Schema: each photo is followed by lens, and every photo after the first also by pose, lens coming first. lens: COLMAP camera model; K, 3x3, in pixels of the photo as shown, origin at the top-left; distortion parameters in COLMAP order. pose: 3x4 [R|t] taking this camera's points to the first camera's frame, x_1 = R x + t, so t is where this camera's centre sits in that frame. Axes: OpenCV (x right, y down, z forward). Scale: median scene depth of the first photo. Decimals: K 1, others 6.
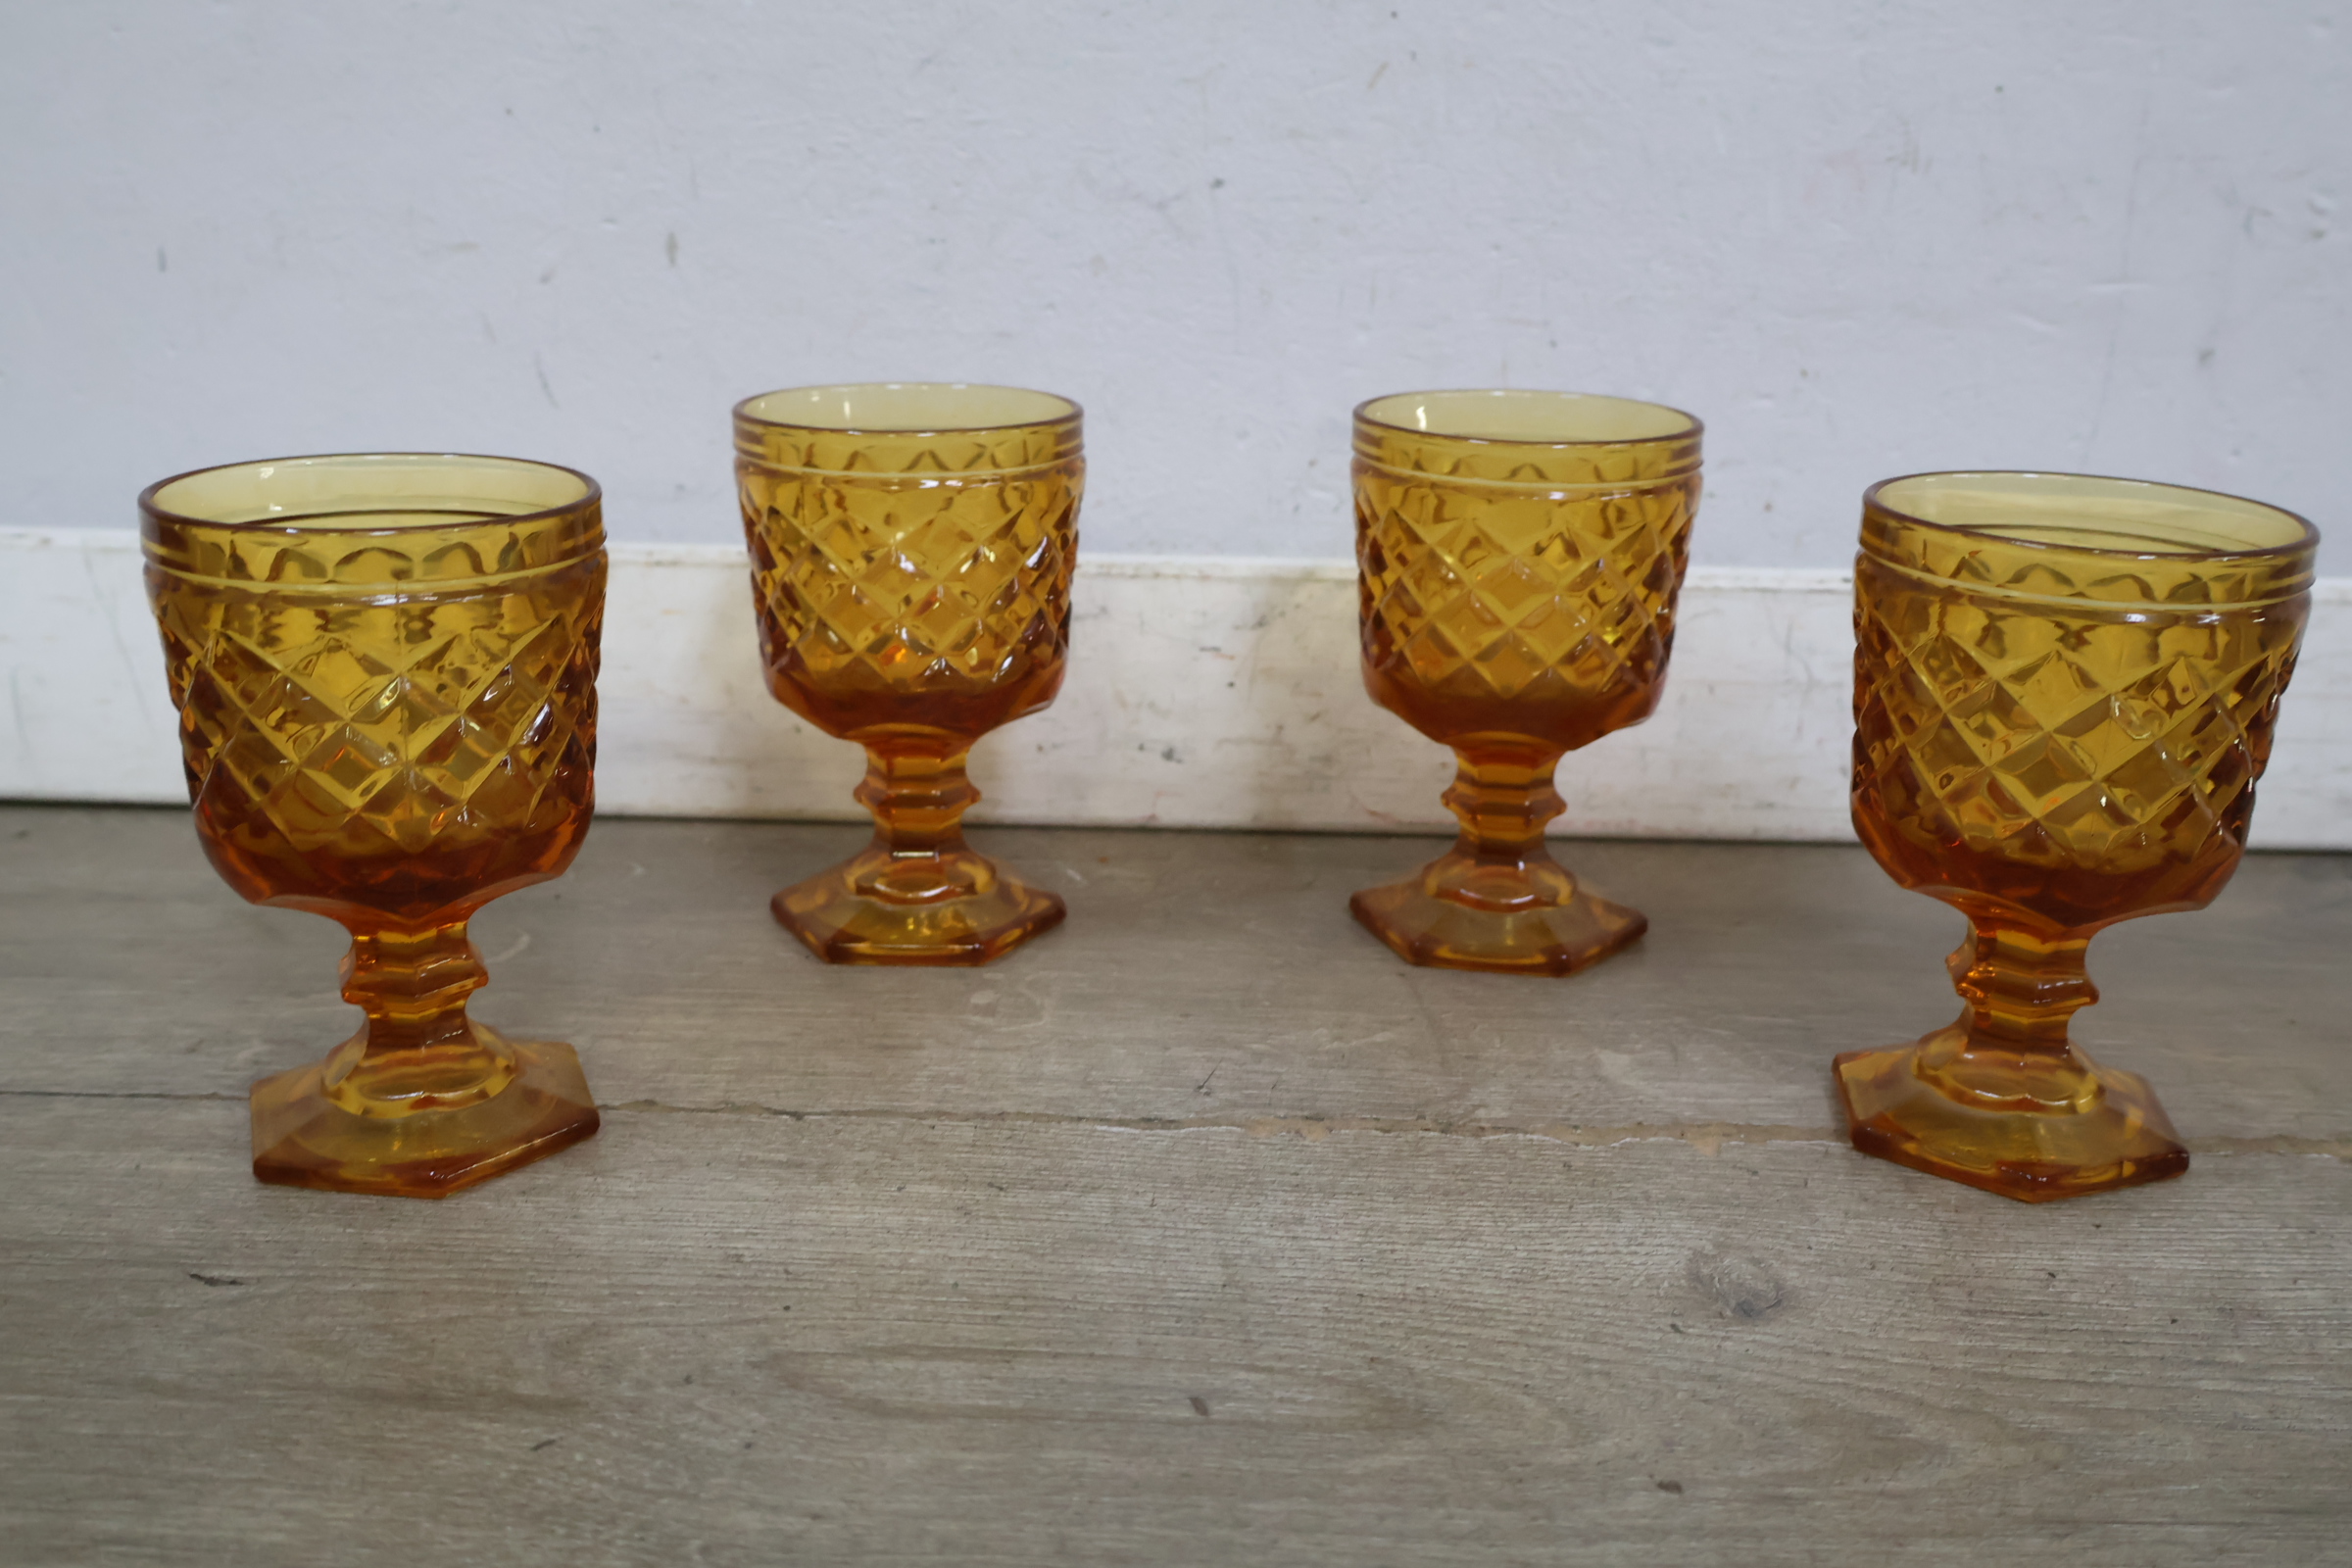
lens RADIAL K [[2377.3, 0, 1181.7], [0, 2377.3, 803.7], [0, 0, 1]] dist [0.001621, 0.000000]
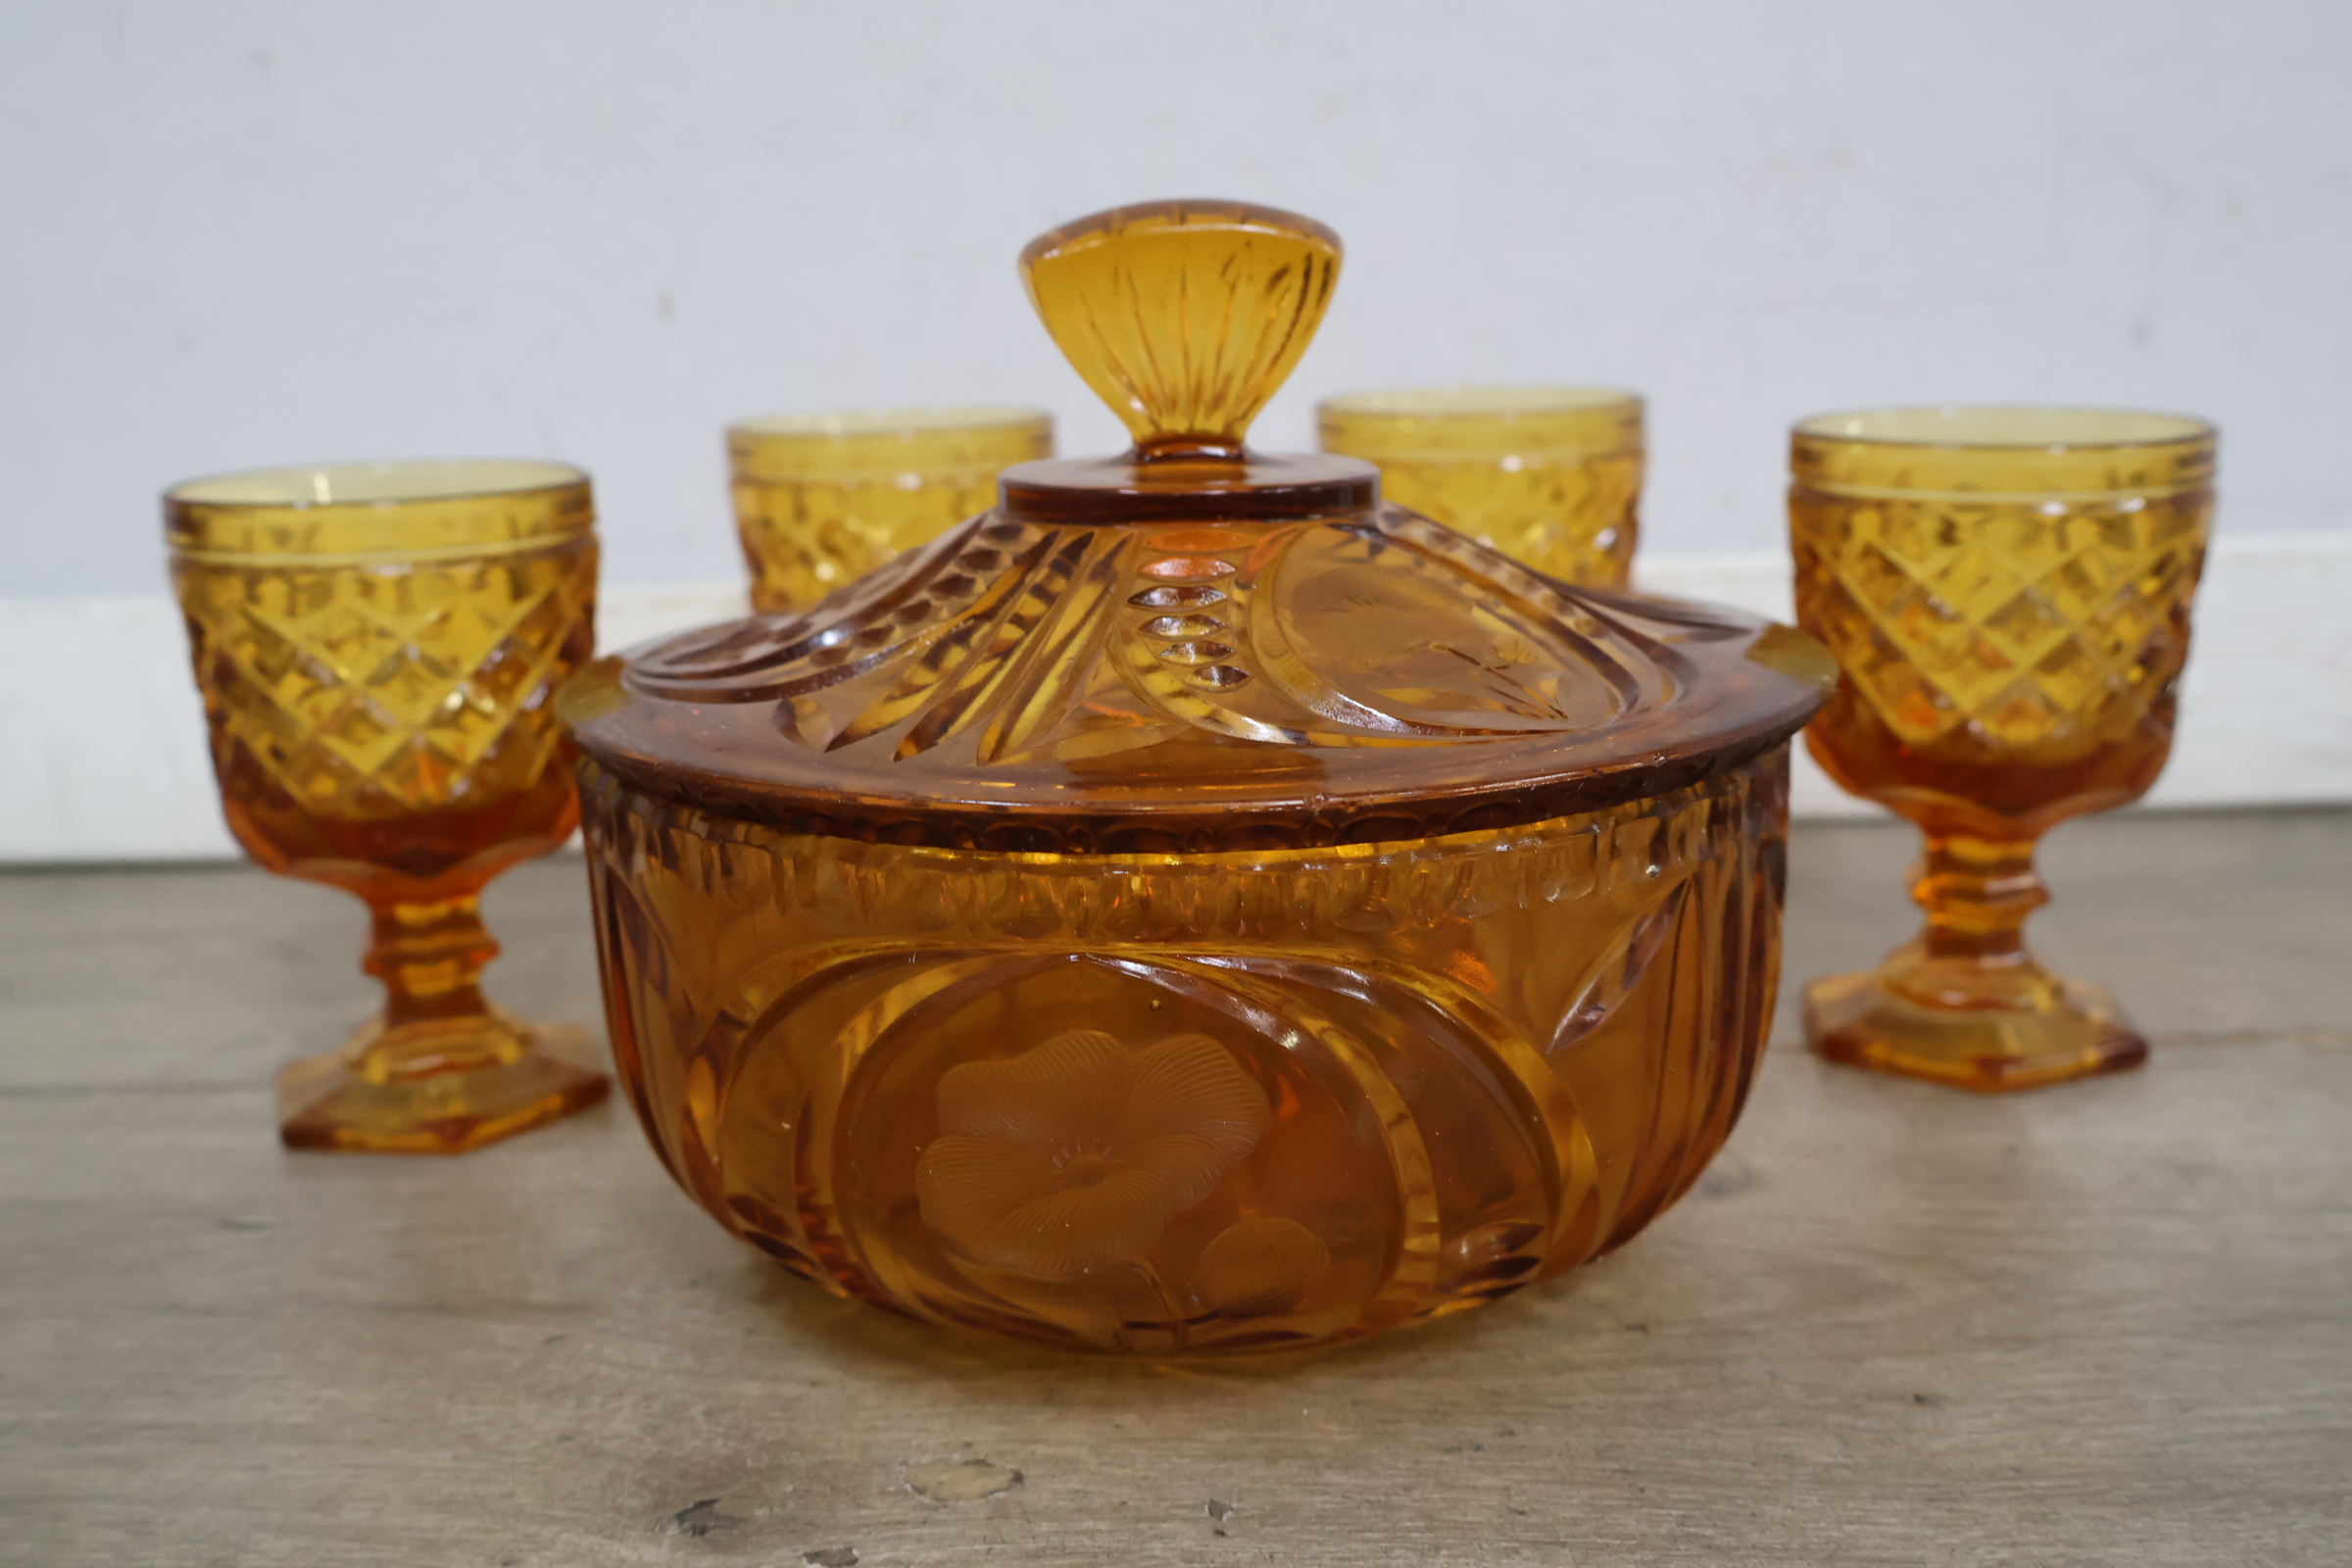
lens RADIAL K [[2377.3, 0, 1182.2], [0, 2377.3, 801.6], [0, 0, 1]] dist [0.001621, 0.000000]
pose [[0.998773, -0.046933, -0.015819, 0.033968], [0.045743, 0.996592, -0.068642, 0.116936], [0.018986, 0.067834, 0.997516, -0.051931]]
